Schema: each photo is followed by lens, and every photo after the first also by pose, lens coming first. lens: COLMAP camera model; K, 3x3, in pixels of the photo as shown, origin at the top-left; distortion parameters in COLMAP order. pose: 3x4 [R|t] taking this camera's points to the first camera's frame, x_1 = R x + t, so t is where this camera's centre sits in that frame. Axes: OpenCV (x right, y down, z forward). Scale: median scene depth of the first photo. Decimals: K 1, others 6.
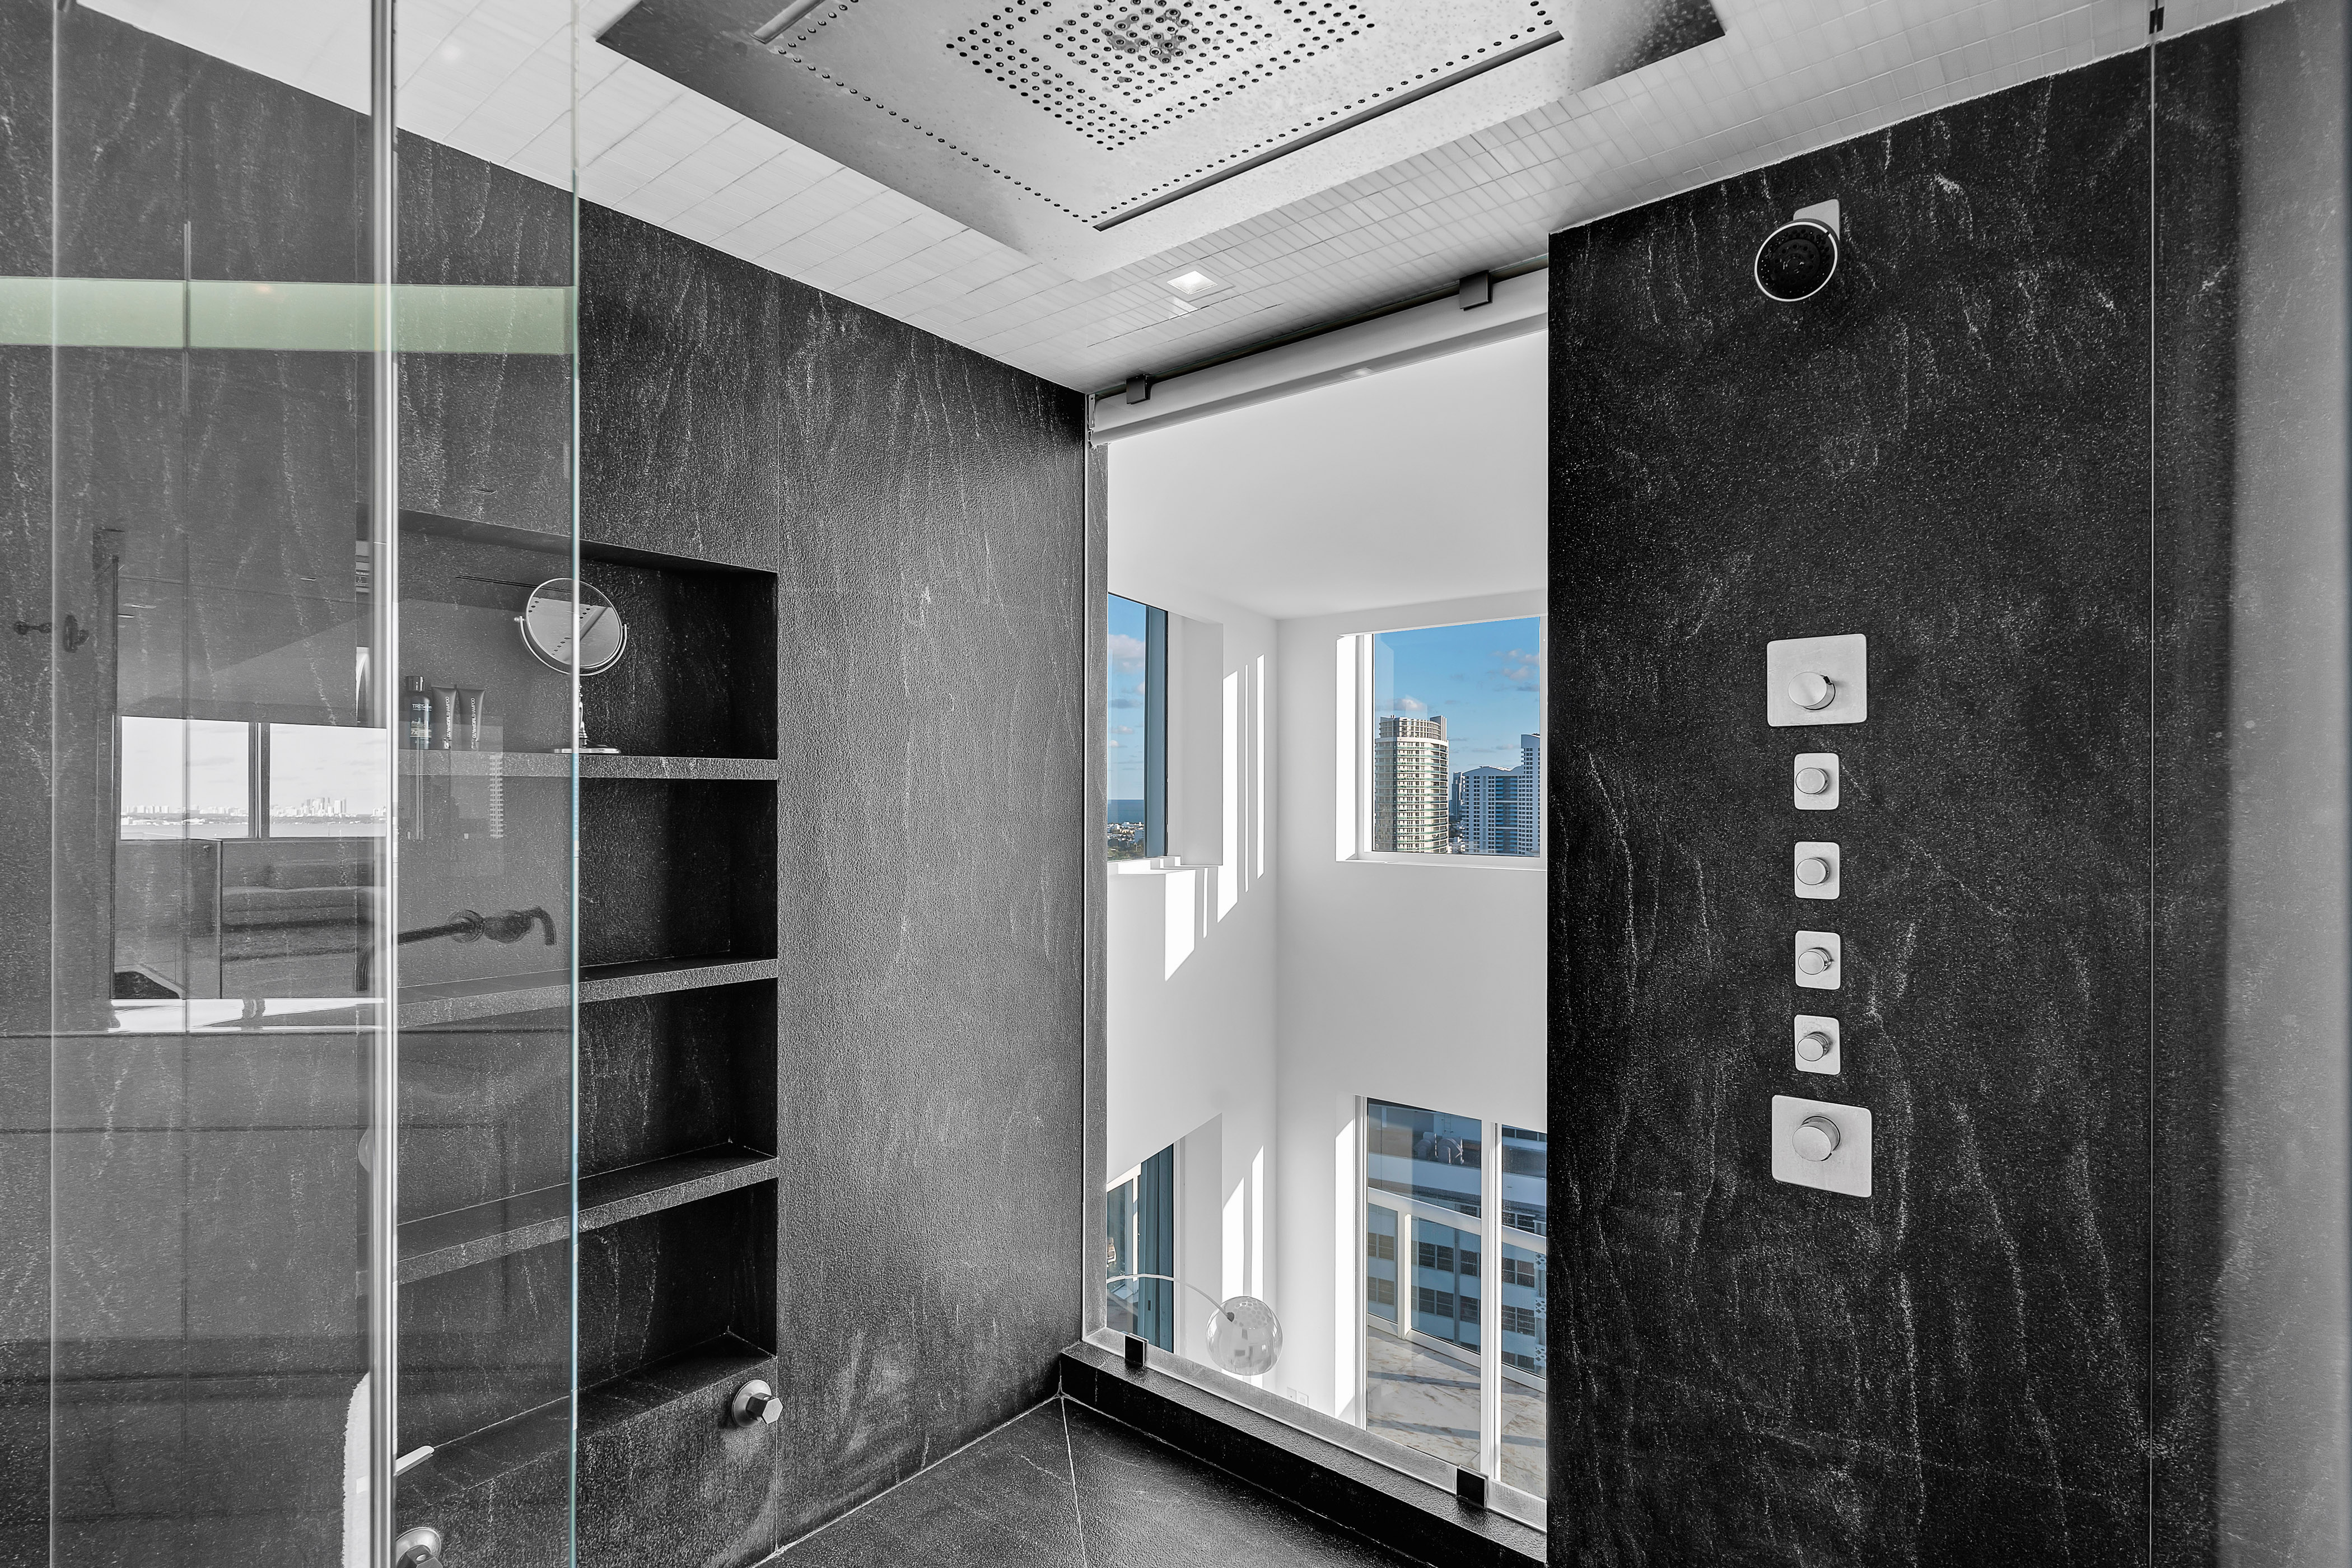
lens RADIAL K [[1172.9, 0, 1187.9], [0, 1172.9, 798.8], [0, 0, 1]] dist [0.011244, -0.000755]
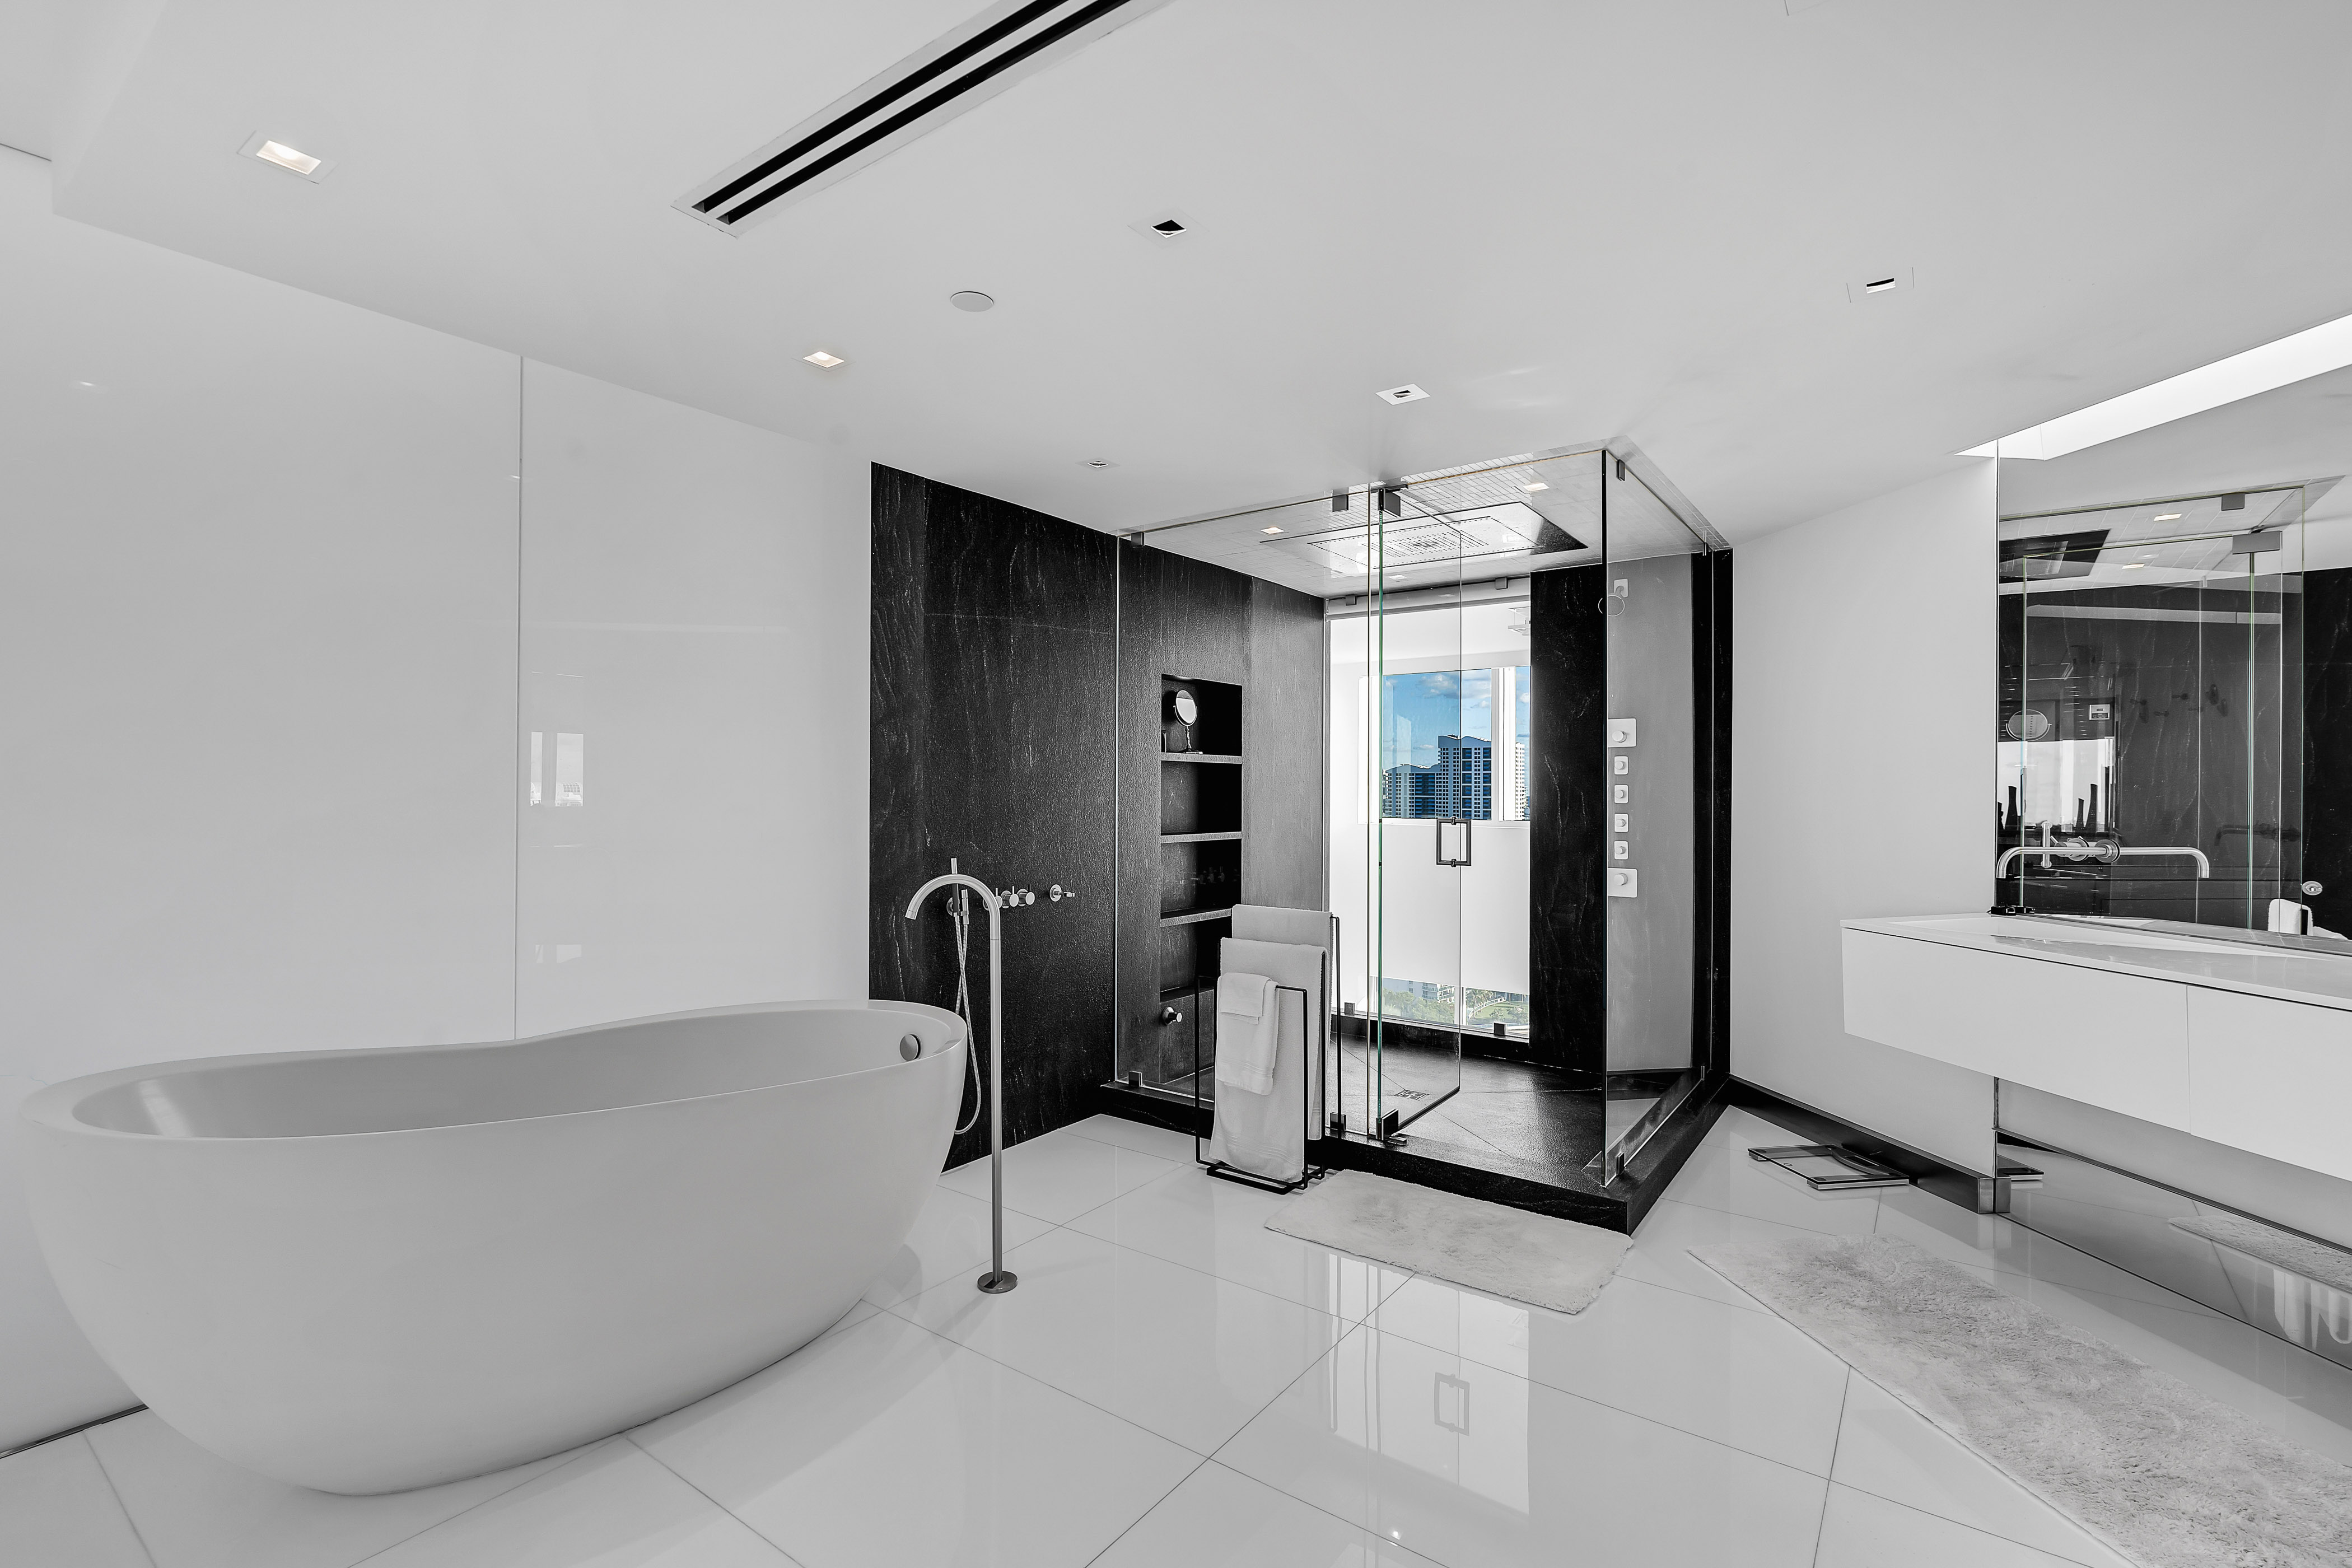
lens RADIAL K [[1085.3, 0, 1159.5], [0, 1085.3, 792.5], [0, 0, 1]] dist [0.002379, 0.000954]
pose [[0.999468, 0.005115, 0.032206, -0.664760], [-0.005096, 0.999987, -0.000665, 0.056190], [-0.032209, 0.000501, 0.999481, -1.568662]]
